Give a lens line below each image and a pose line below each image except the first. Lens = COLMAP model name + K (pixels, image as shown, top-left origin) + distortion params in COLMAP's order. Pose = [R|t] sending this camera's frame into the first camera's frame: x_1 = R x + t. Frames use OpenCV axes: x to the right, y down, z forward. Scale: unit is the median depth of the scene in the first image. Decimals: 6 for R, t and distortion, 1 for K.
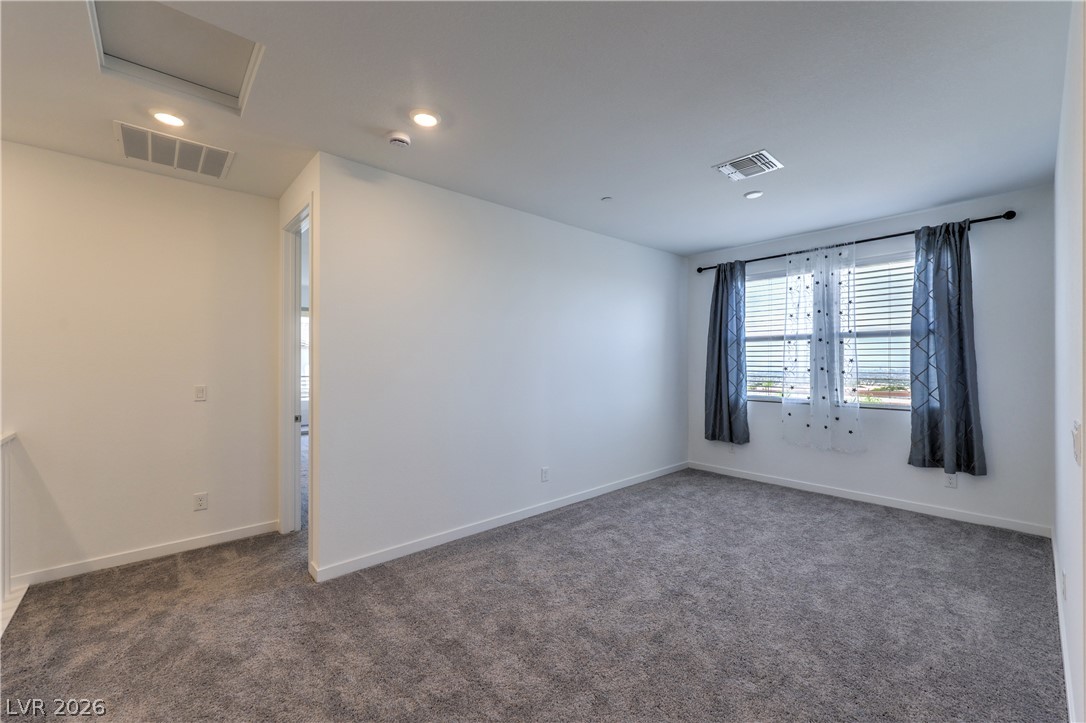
lens RADIAL K [[438.8, 0, 545.8], [0, 438.8, 356.9], [0, 0, 1]] dist [0.005859, -0.000170]
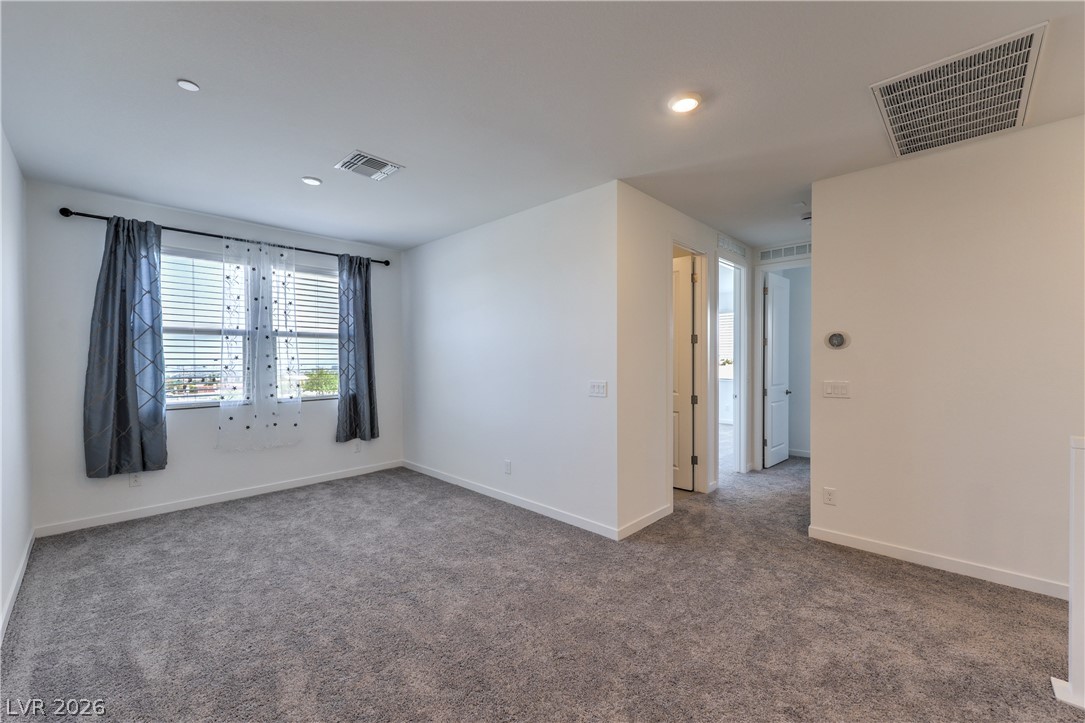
lens RADIAL K [[438.4, 0, 545.1], [0, 438.4, 363.2], [0, 0, 1]] dist [0.005859, -0.000170]
pose [[-0.076313, -0.009043, 0.997043, -0.417489], [-0.009692, 0.999918, 0.008328, 0.005290], [-0.997037, -0.009028, -0.076395, 0.472978]]
